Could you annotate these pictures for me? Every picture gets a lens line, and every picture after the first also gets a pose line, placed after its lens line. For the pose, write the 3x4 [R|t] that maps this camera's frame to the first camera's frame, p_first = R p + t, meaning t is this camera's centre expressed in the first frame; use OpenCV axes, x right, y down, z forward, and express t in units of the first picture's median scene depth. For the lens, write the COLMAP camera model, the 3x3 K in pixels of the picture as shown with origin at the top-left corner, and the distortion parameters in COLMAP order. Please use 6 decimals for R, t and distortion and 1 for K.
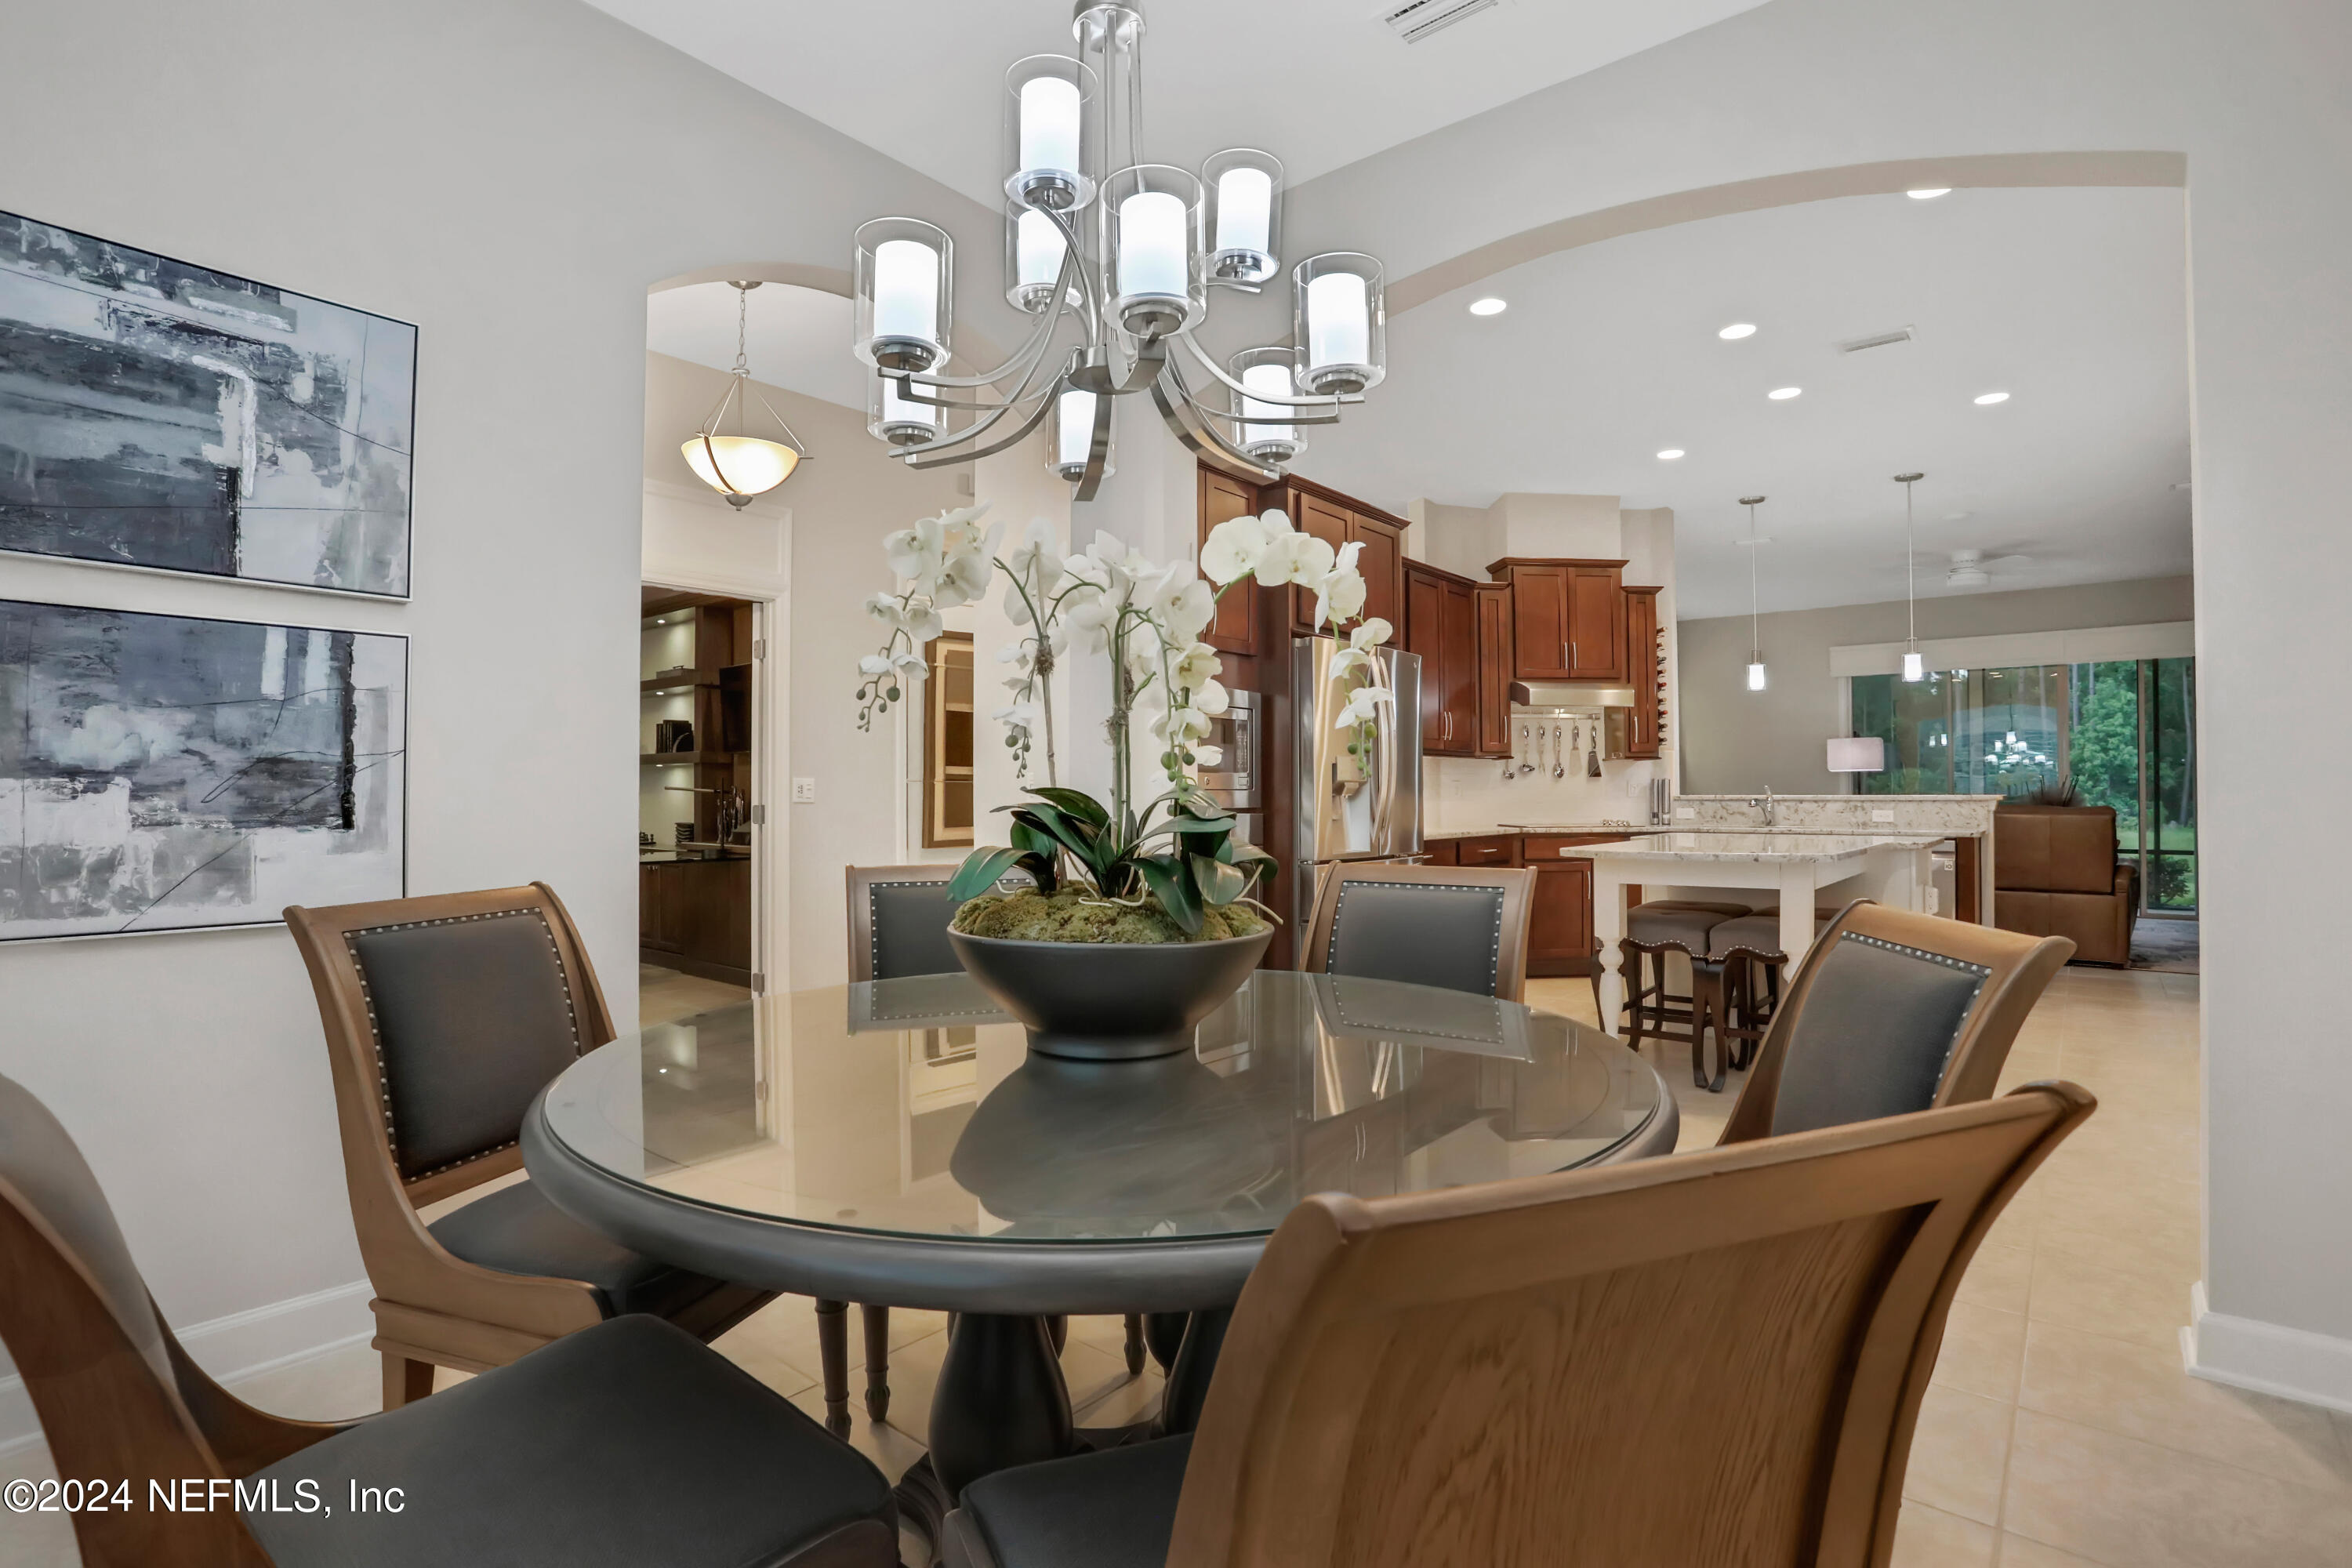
lens RADIAL K [[1149.9, 0, 1176.0], [0, 1149.9, 784.0], [0, 0, 1]] dist [-0.063219, 0.020696]
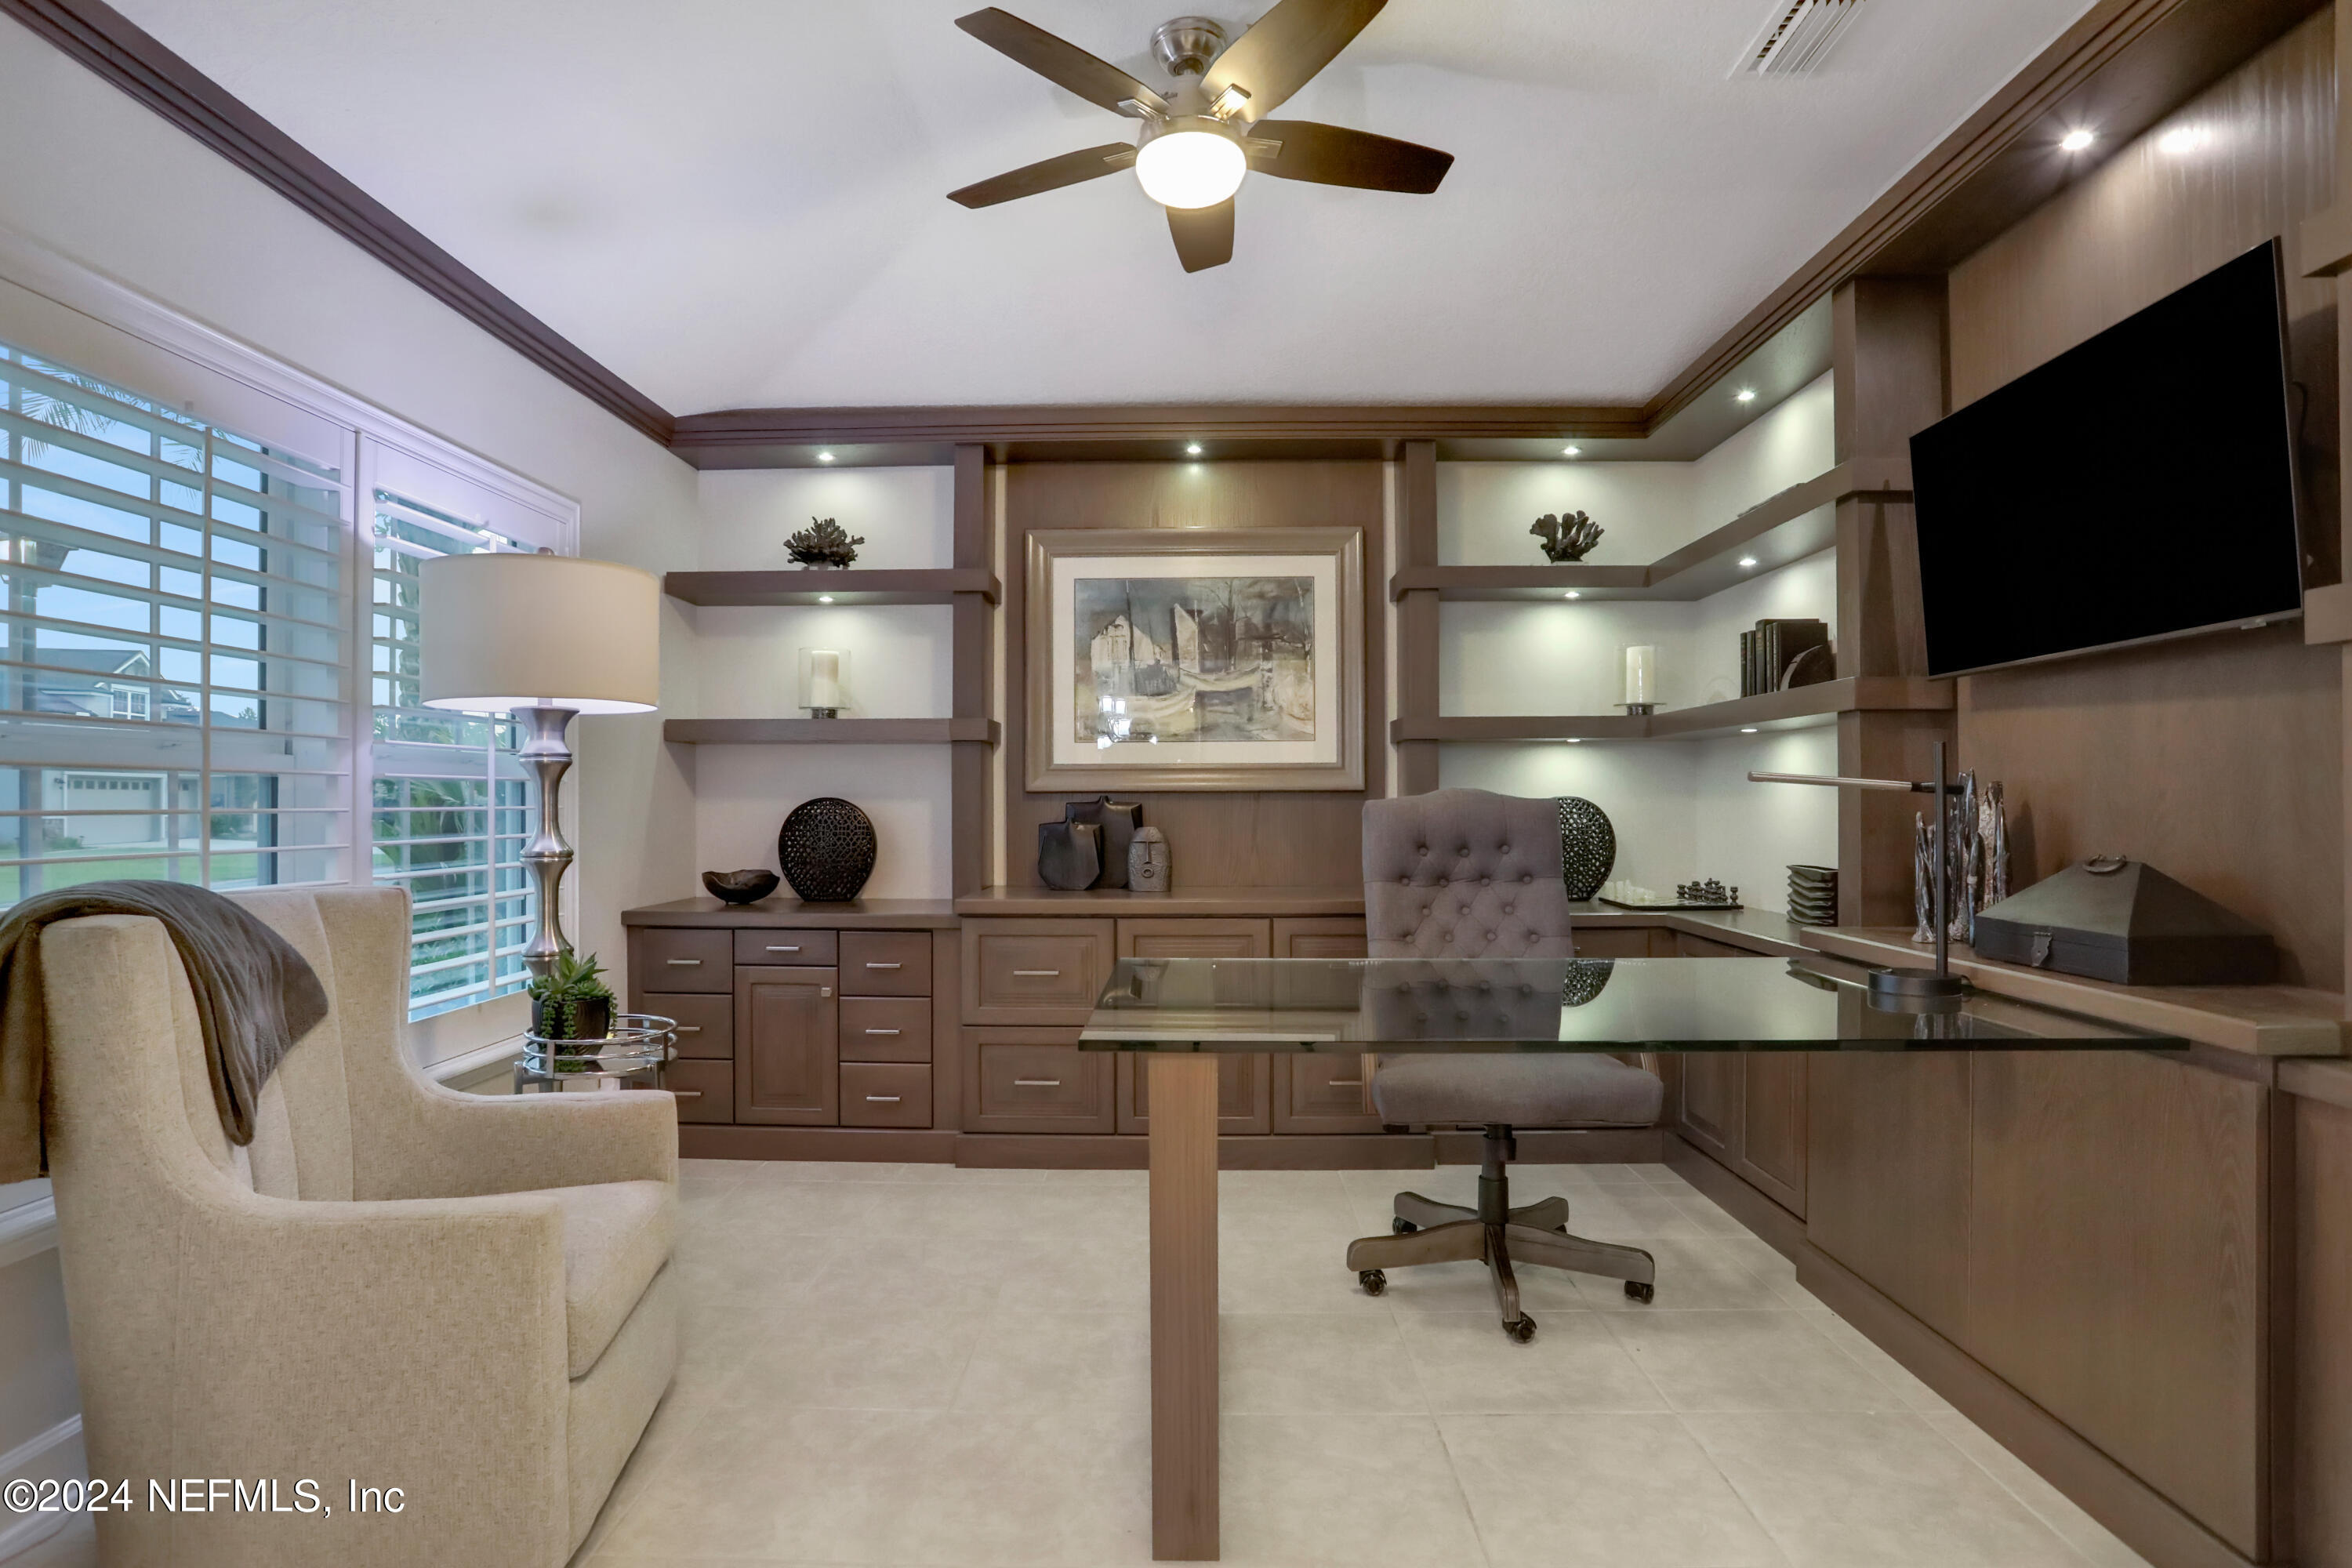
lens RADIAL K [[1149.9, 0, 1176.0], [0, 1149.9, 784.0], [0, 0, 1]] dist [-0.063219, 0.020696]
pose [[0.609788, -0.012001, -0.792474, -0.256048], [0.007712, 0.999928, -0.009208, 0.006366], [0.792527, -0.000496, 0.609837, 0.585069]]
